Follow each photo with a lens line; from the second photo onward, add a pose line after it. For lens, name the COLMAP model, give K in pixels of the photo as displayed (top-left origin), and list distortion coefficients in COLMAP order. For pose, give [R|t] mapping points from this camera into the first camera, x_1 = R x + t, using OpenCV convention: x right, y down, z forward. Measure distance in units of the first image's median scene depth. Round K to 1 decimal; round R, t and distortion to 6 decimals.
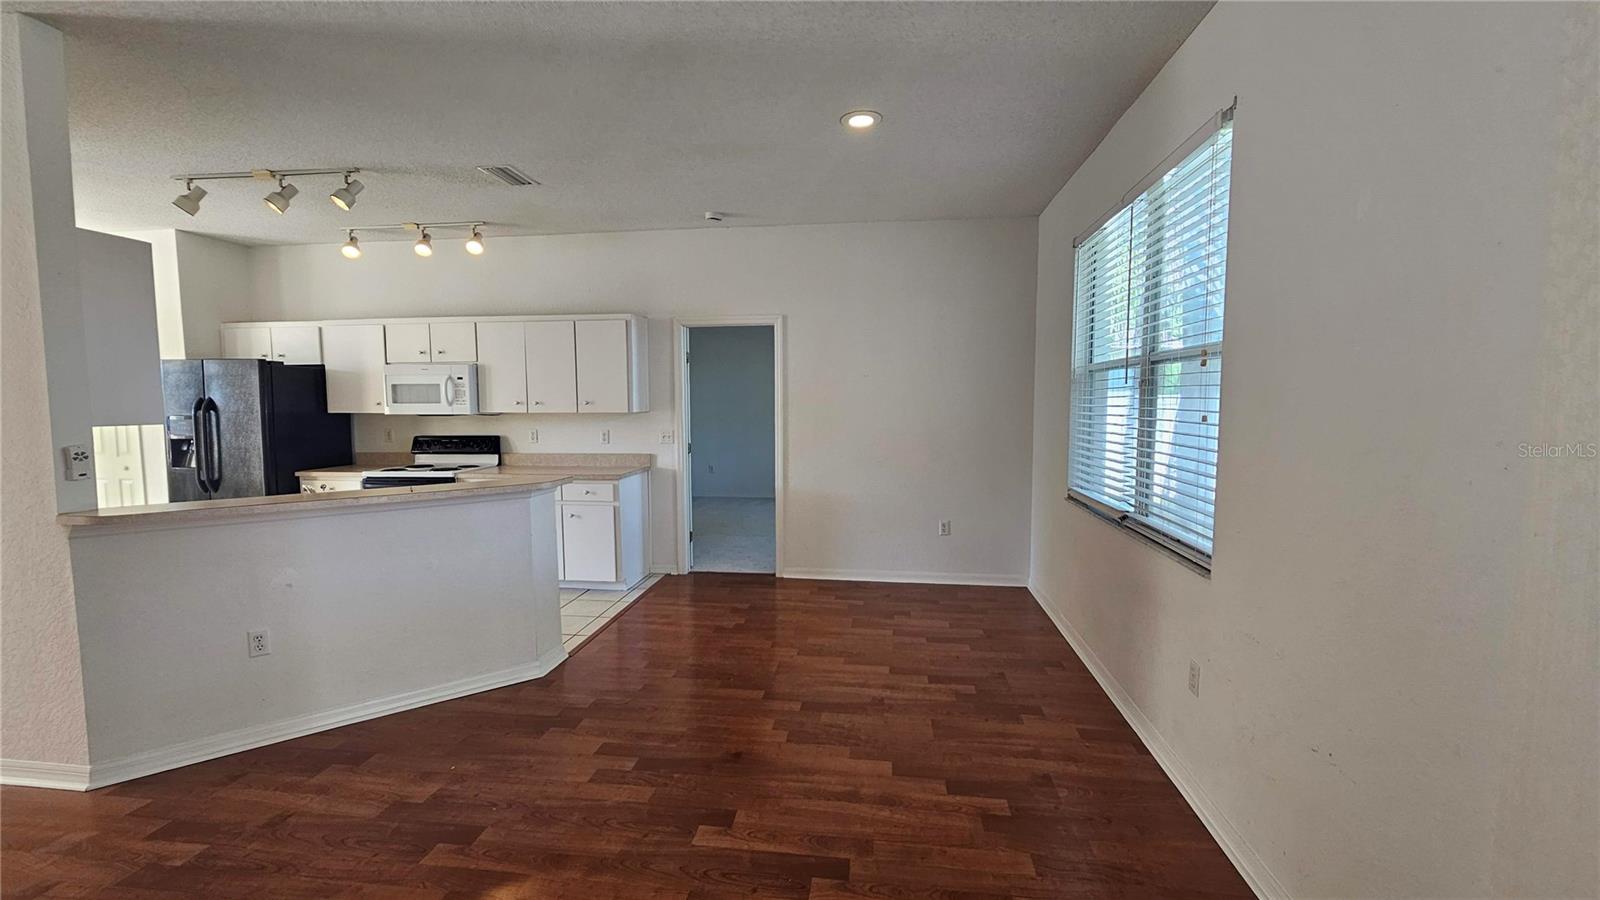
lens RADIAL K [[654.4, 0, 800.8], [0, 654.4, 448.5], [0, 0, 1]] dist [0.003677, 0.000020]
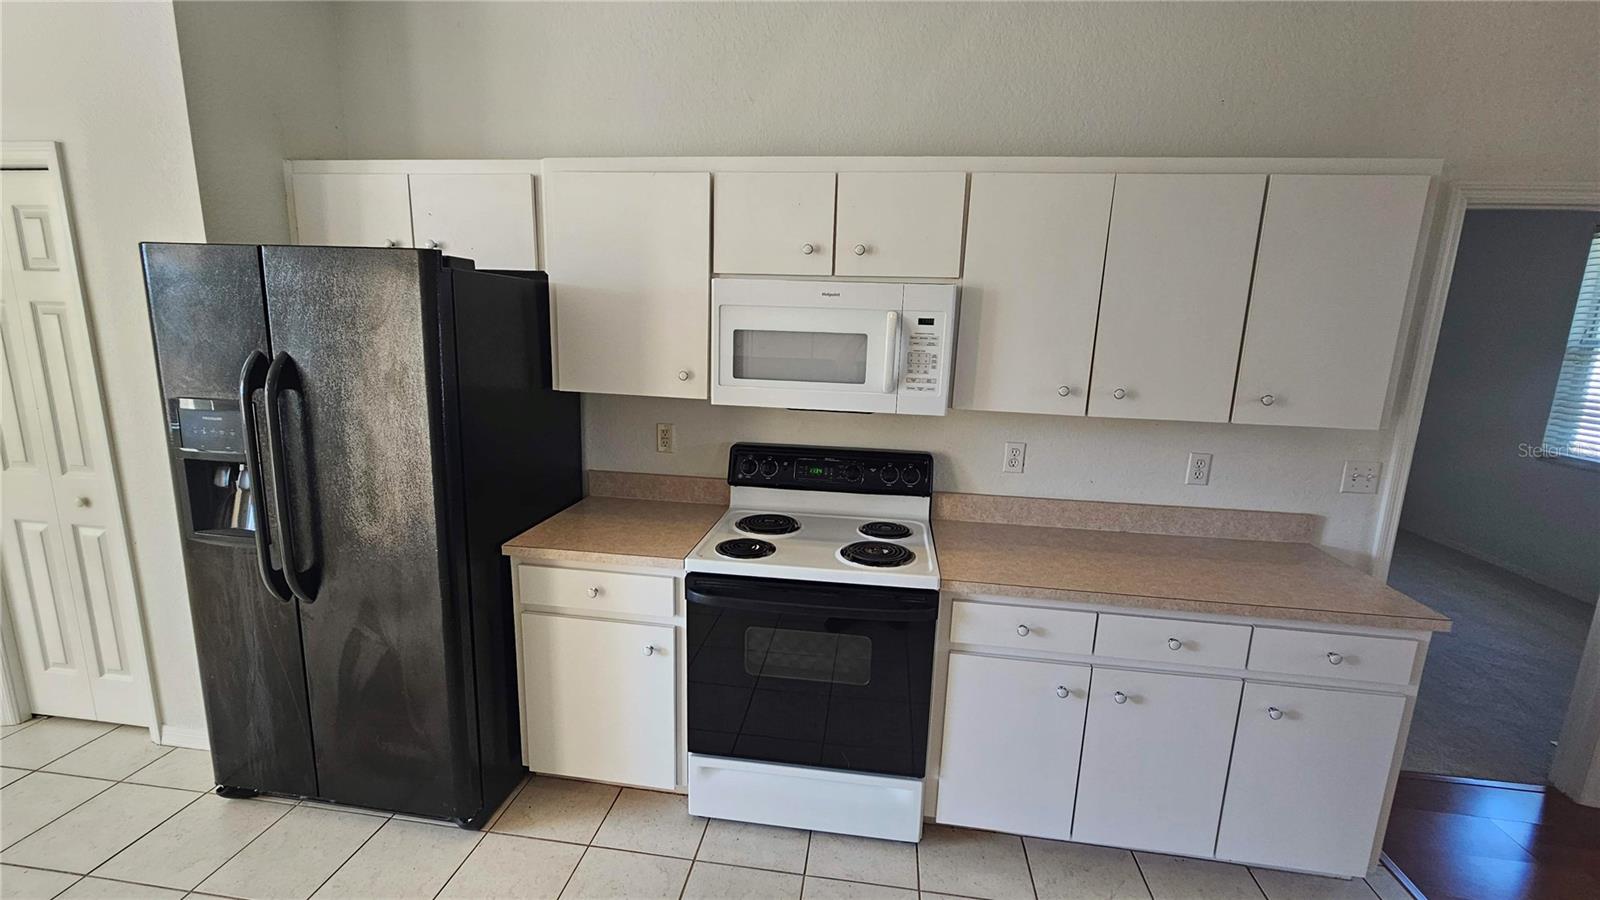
lens RADIAL K [[654.4, 0, 800.9], [0, 654.4, 446.1], [0, 0, 1]] dist [0.003677, 0.000020]
pose [[0.999342, 0.036236, -0.001744, -0.589155], [-0.035804, 0.992885, 0.113564, -0.075438], [0.005847, -0.113427, 0.993529, 0.610789]]
